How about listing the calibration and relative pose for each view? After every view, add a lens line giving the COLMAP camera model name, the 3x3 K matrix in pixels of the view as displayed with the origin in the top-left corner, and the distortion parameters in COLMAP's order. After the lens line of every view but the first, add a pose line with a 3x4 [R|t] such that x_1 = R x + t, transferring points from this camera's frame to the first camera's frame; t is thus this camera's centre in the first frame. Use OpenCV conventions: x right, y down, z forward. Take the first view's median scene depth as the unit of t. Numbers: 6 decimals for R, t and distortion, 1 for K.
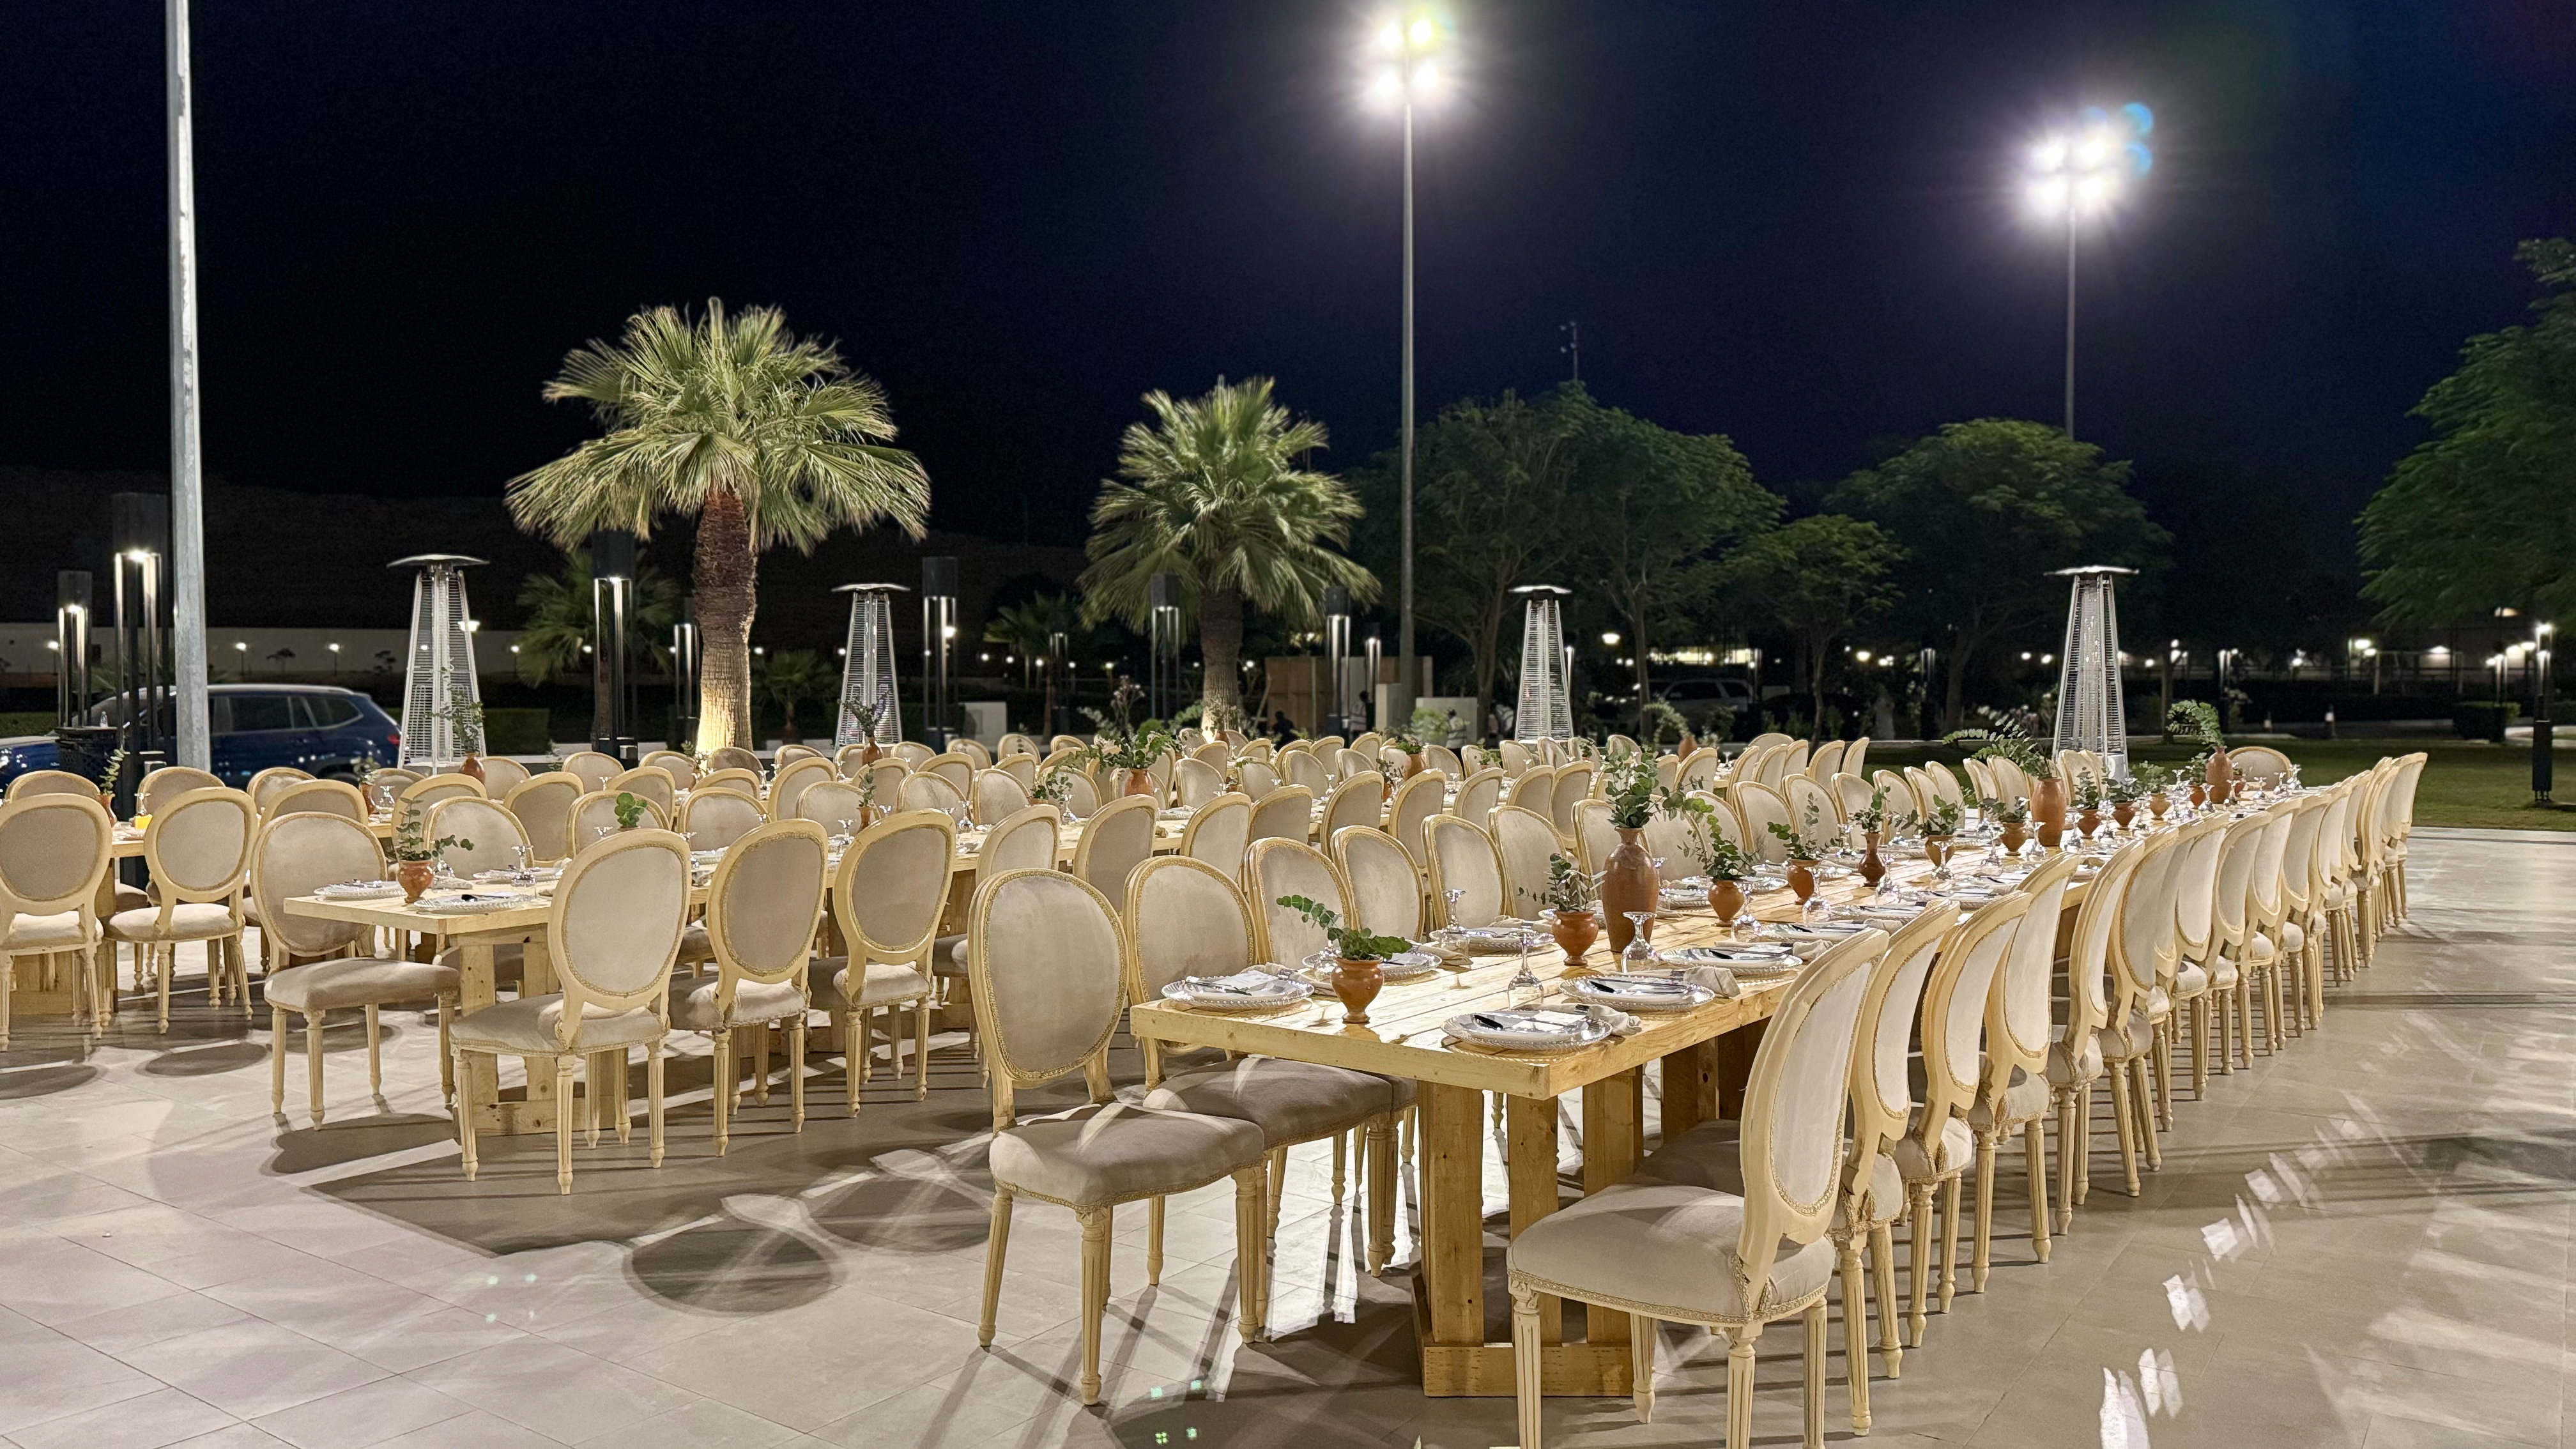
lens RADIAL K [[1822.0, 0, 1291.8], [0, 1822.0, 722.1], [0, 0, 1]] dist [0.162811, -0.219425]
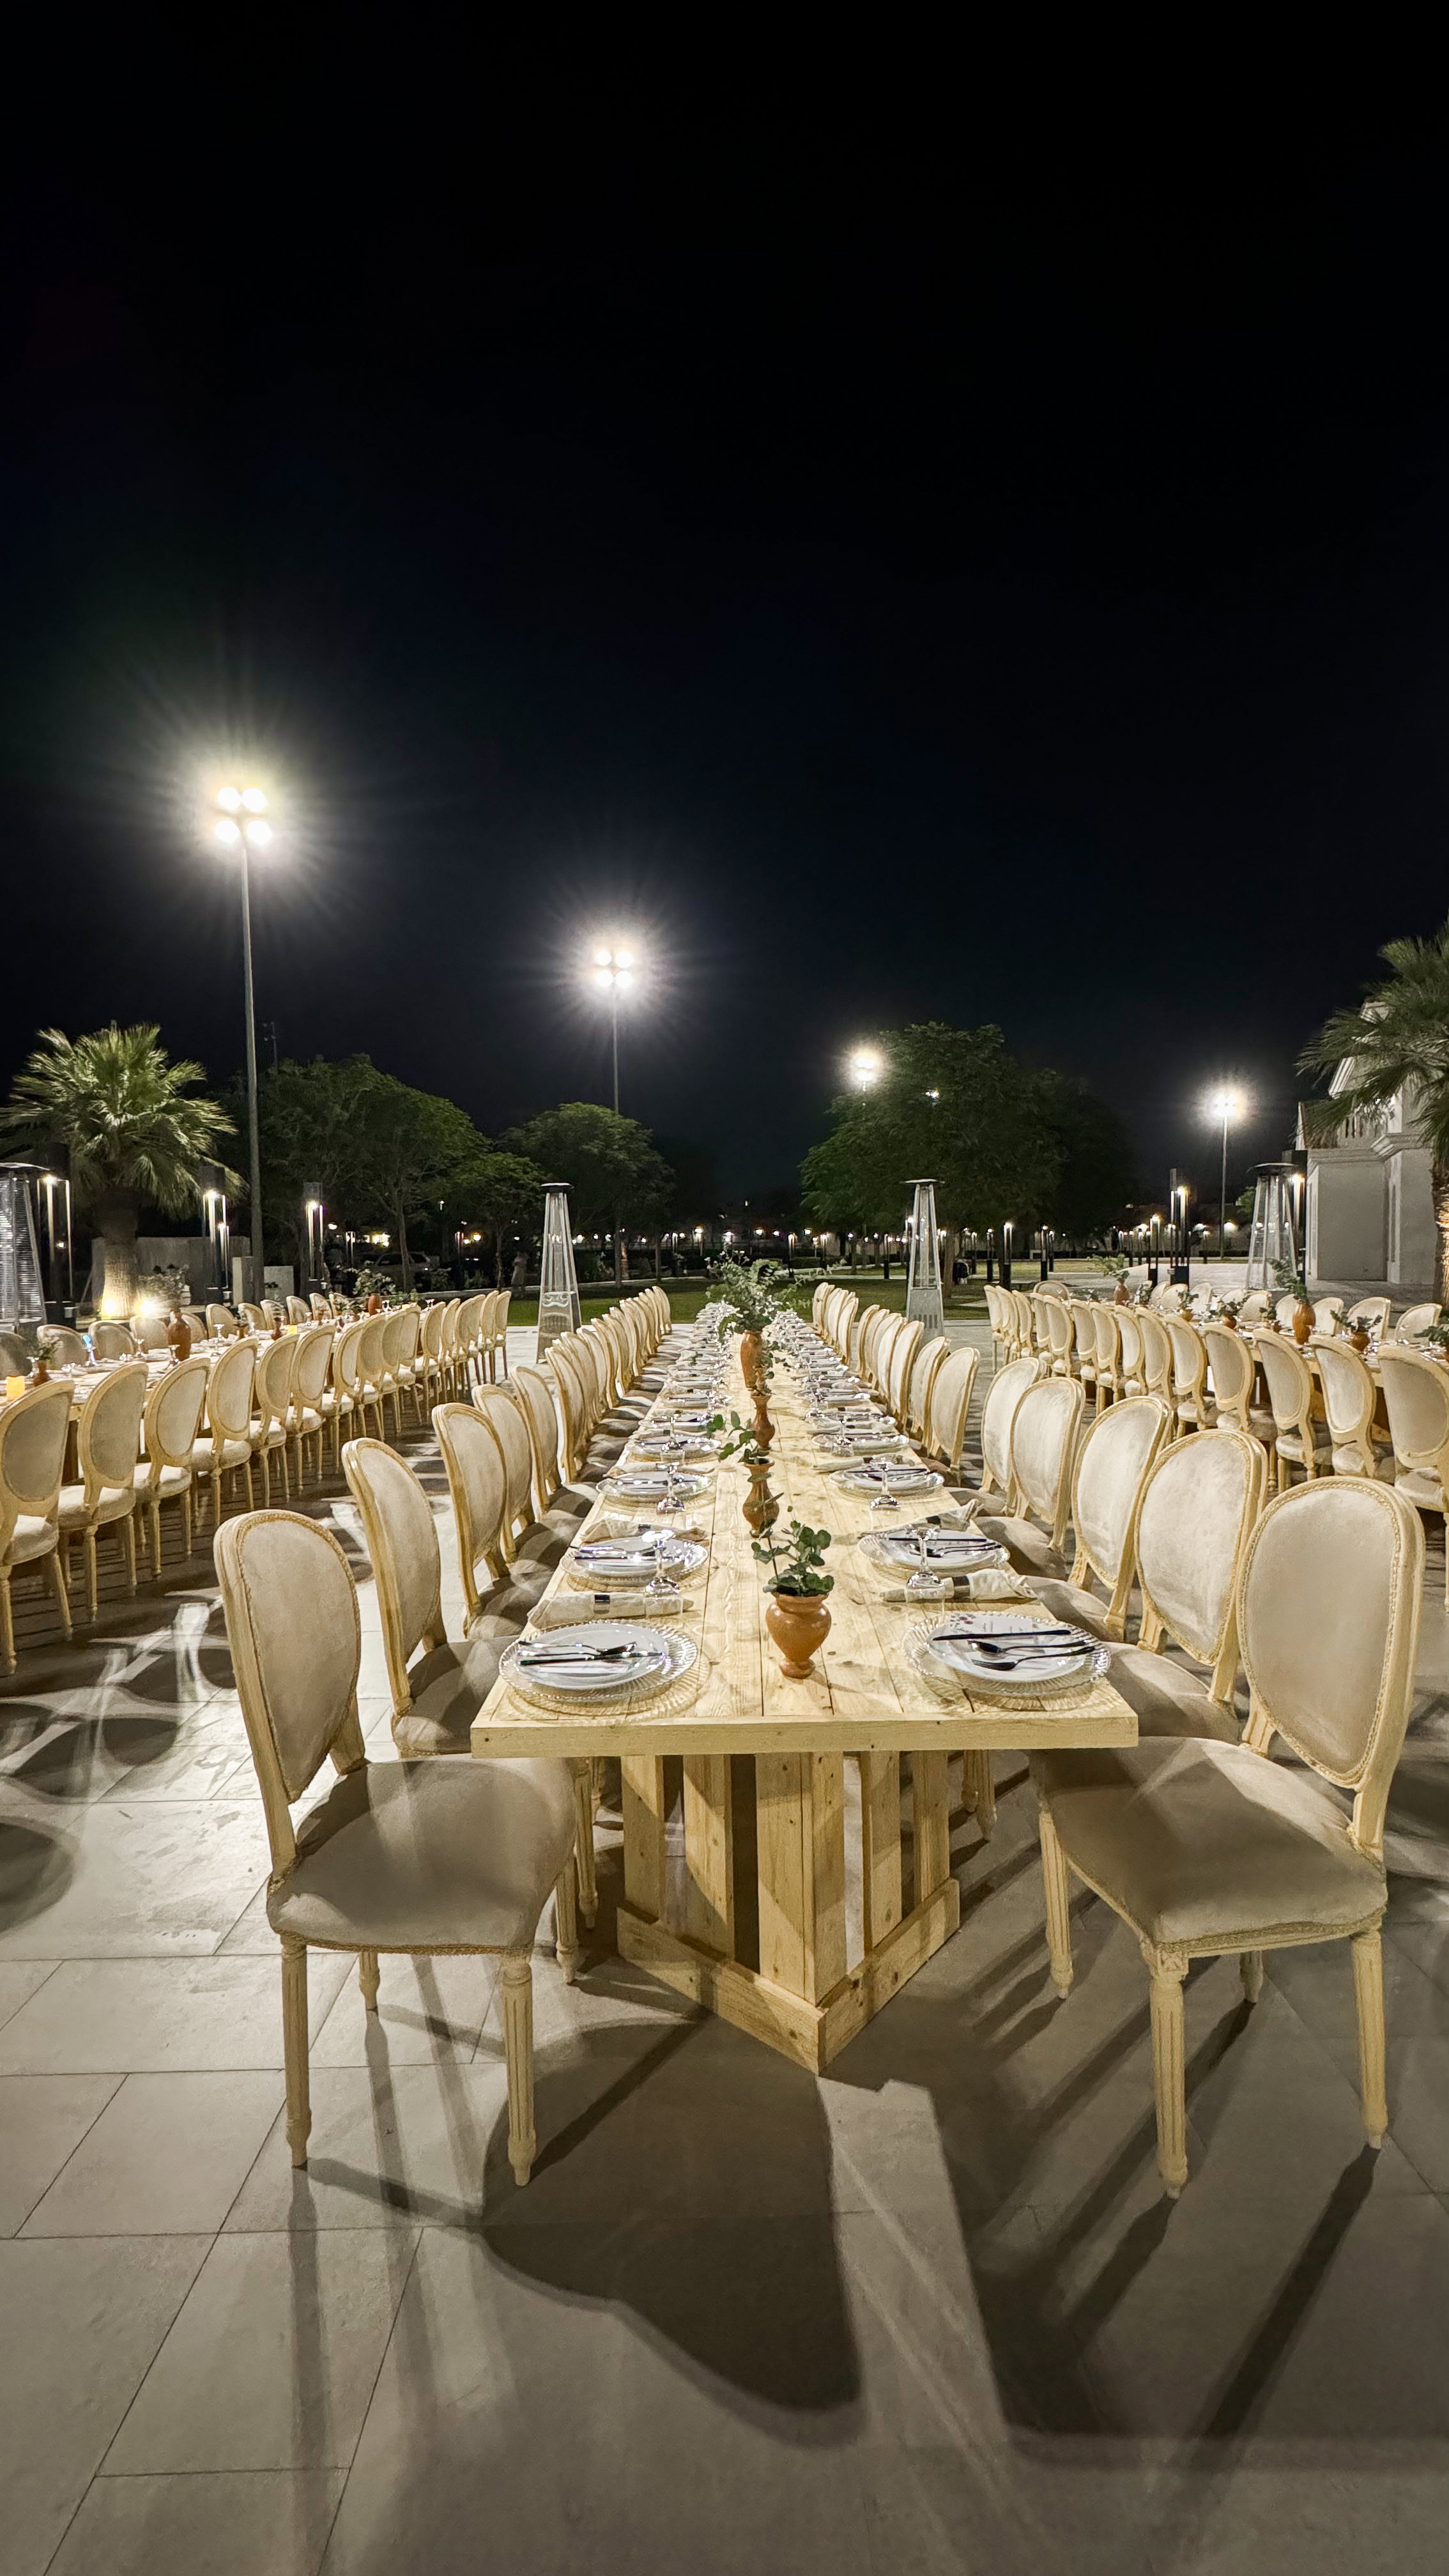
lens RADIAL K [[1030.3, 0, 727.3], [0, 1030.3, 1284.5], [0, 0, 1]] dist [-0.000451, 0.000009]
pose [[0.797675, -0.033823, 0.602138, -0.198258], [0.029311, 0.999420, 0.017310, -0.005239], [-0.602375, 0.003842, 0.798204, 0.238316]]
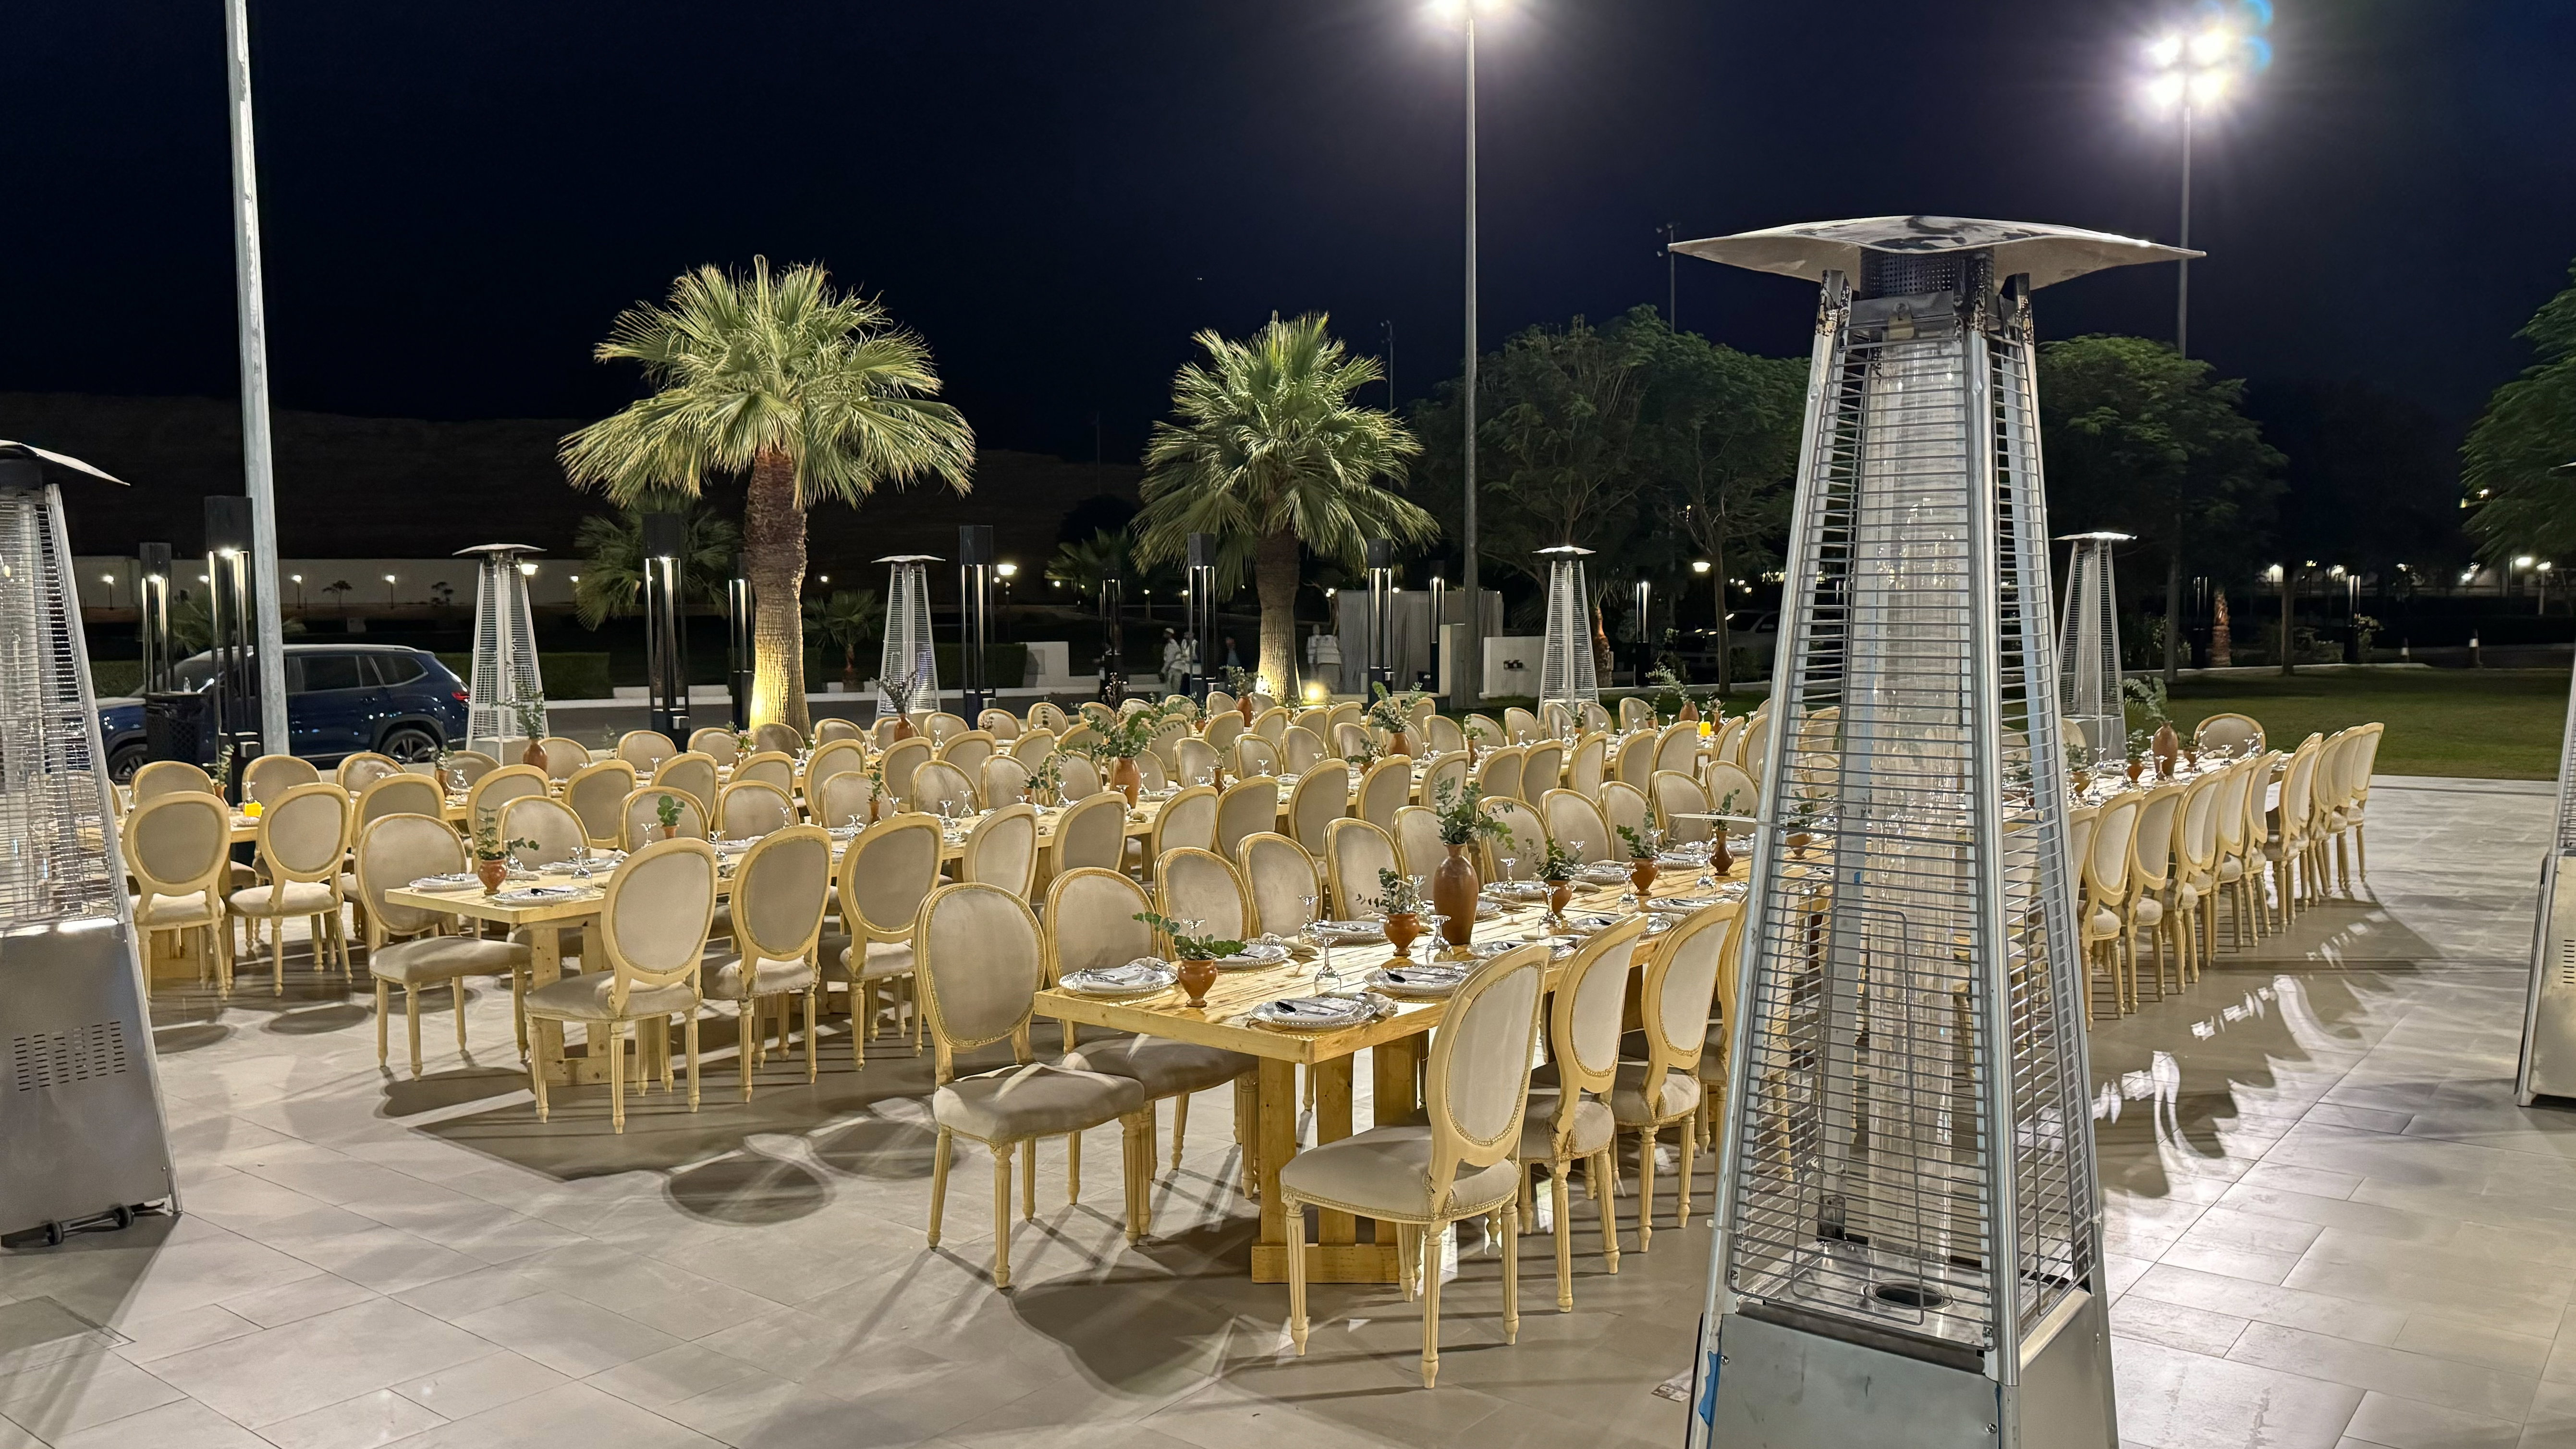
lens RADIAL K [[1917.0, 0, 1291.1], [0, 1917.0, 733.8], [0, 0, 1]] dist [0.259229, -0.445580]
pose [[0.998862, -0.004282, -0.047491, 0.026792], [0.006420, 0.998968, 0.044967, -0.015160], [0.047250, -0.045220, 0.997859, -0.061305]]
